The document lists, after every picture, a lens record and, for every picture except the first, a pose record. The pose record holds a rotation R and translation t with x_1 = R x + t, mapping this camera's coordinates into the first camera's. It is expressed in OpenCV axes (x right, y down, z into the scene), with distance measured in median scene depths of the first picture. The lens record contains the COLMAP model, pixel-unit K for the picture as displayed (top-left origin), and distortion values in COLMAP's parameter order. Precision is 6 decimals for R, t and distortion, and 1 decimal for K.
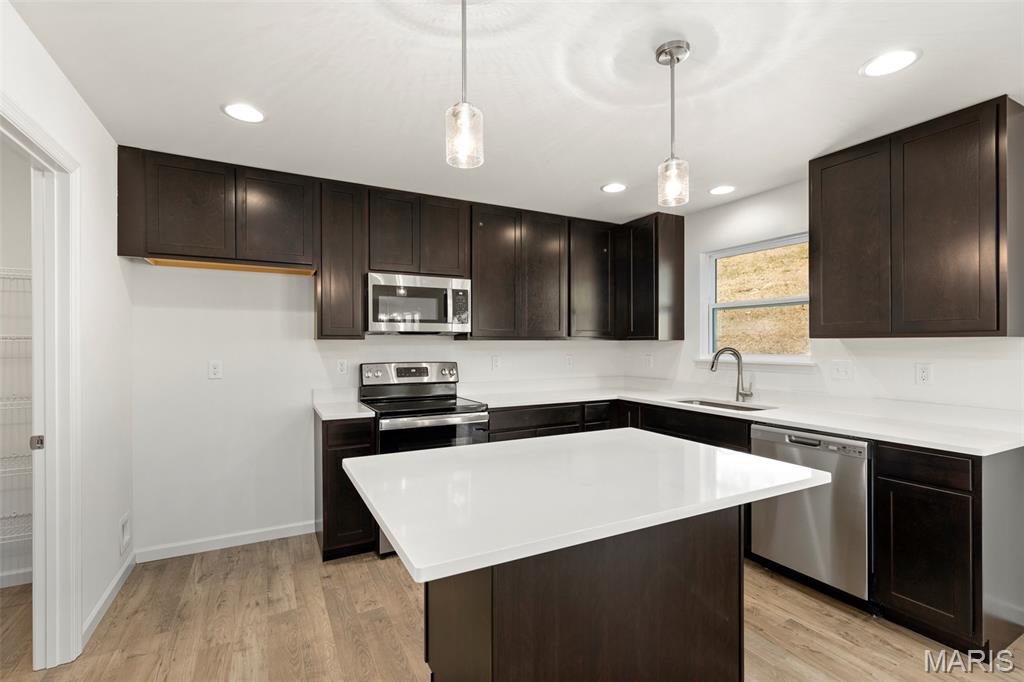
lens RADIAL K [[455.3, 0, 506.0], [0, 455.3, 345.7], [0, 0, 1]] dist [0.004372, -0.001231]
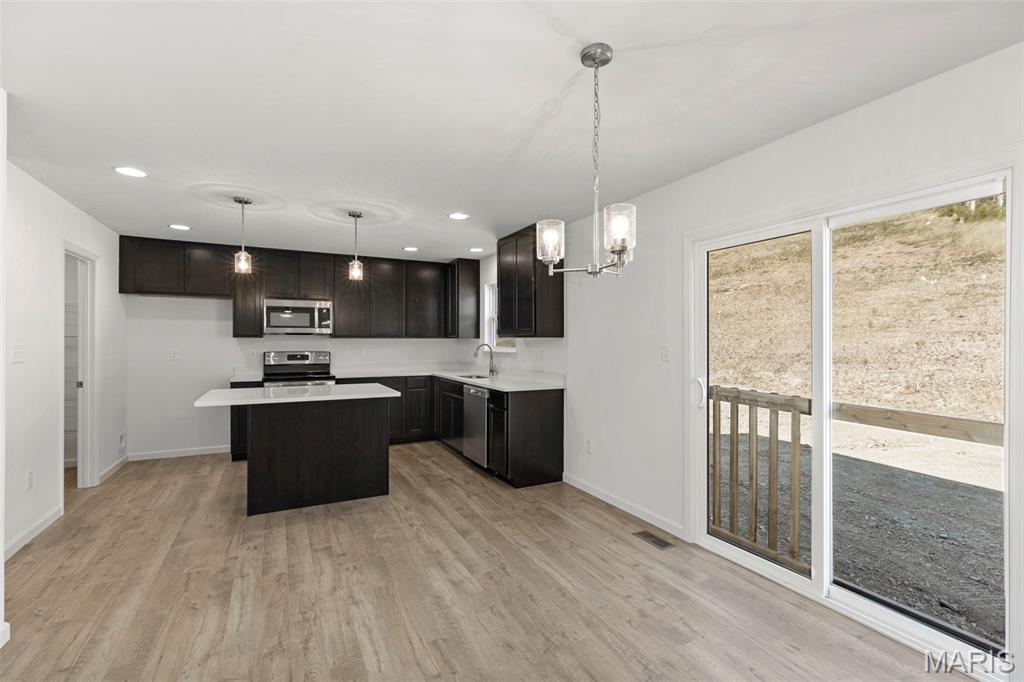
lens RADIAL K [[455.3, 0, 511.2], [0, 455.3, 340.9], [0, 0, 1]] dist [0.004372, -0.001231]
pose [[0.999954, 0.002761, -0.009181, 0.600623], [-0.002803, 0.999985, -0.004644, 0.003553], [0.009168, 0.004670, 0.999947, -0.663154]]
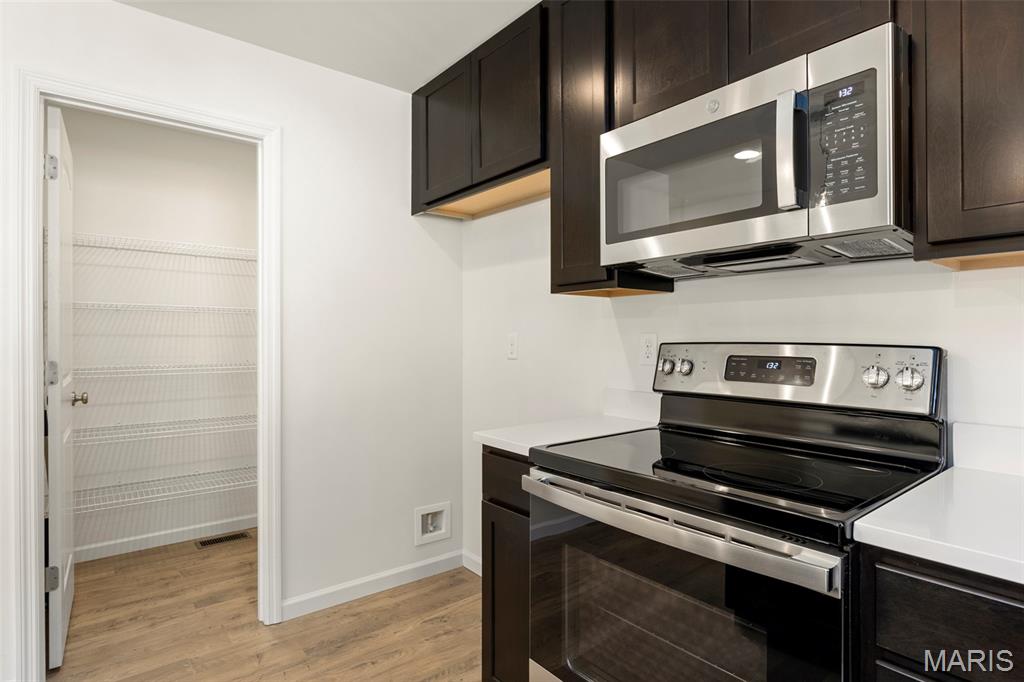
lens RADIAL K [[536.4, 0, 516.0], [0, 536.4, 337.6], [0, 0, 1]] dist [0.001045, -0.002439]
pose [[0.200634, -0.002394, -0.979663, 0.179441], [-0.004363, 0.999985, -0.003337, 0.036309], [0.979657, 0.004943, 0.200621, 0.746489]]
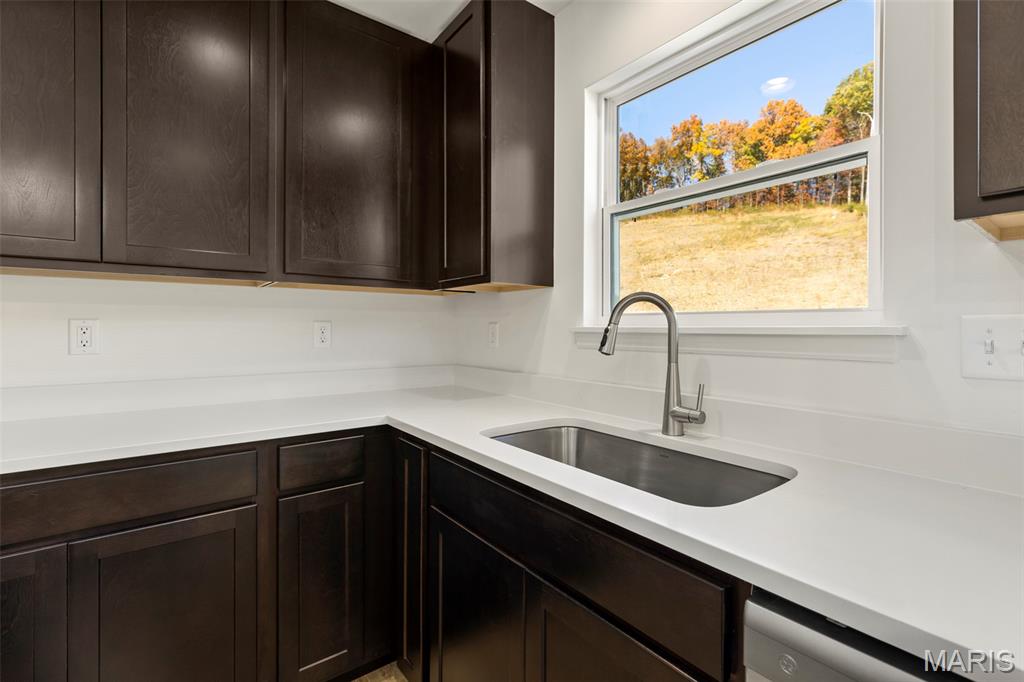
lens RADIAL K [[455.3, 0, 512.8], [0, 455.3, 326.6], [0, 0, 1]] dist [0.004372, -0.001231]
pose [[0.983927, 0.008373, 0.178376, 0.315784], [-0.007152, 0.999946, -0.007488, 0.036600], [-0.178429, 0.006092, 0.983934, 0.652712]]
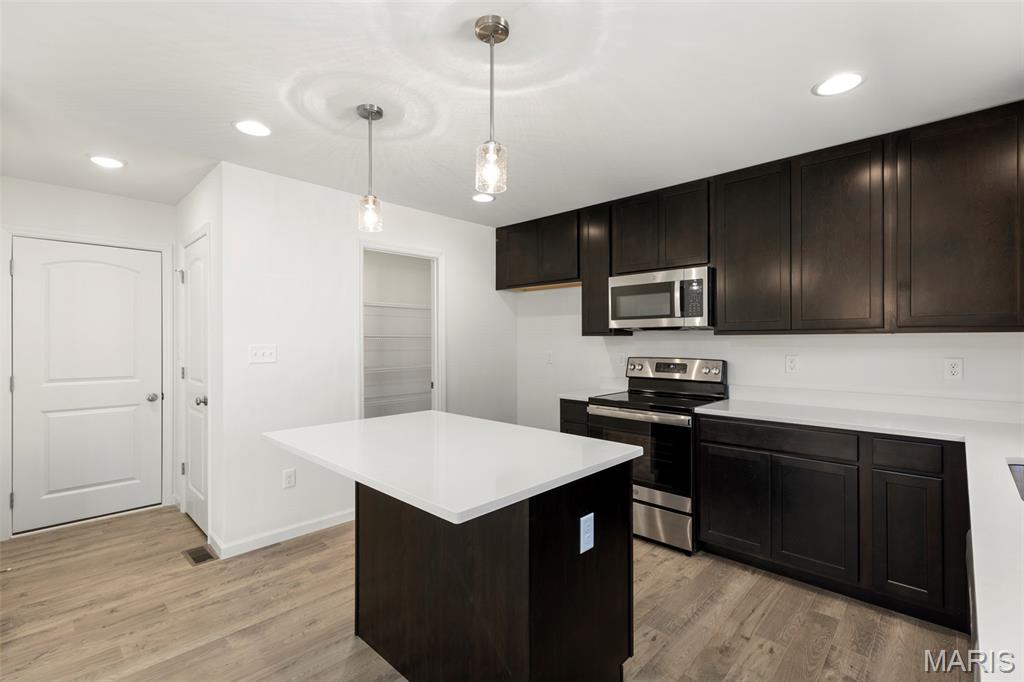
lens RADIAL K [[455.3, 0, 513.3], [0, 455.3, 345.0], [0, 0, 1]] dist [0.004372, -0.001231]
pose [[0.321181, 0.009388, -0.946971, 0.648328], [-0.000236, 0.999952, 0.009834, -0.001584], [0.947018, -0.002935, 0.321167, 0.370595]]
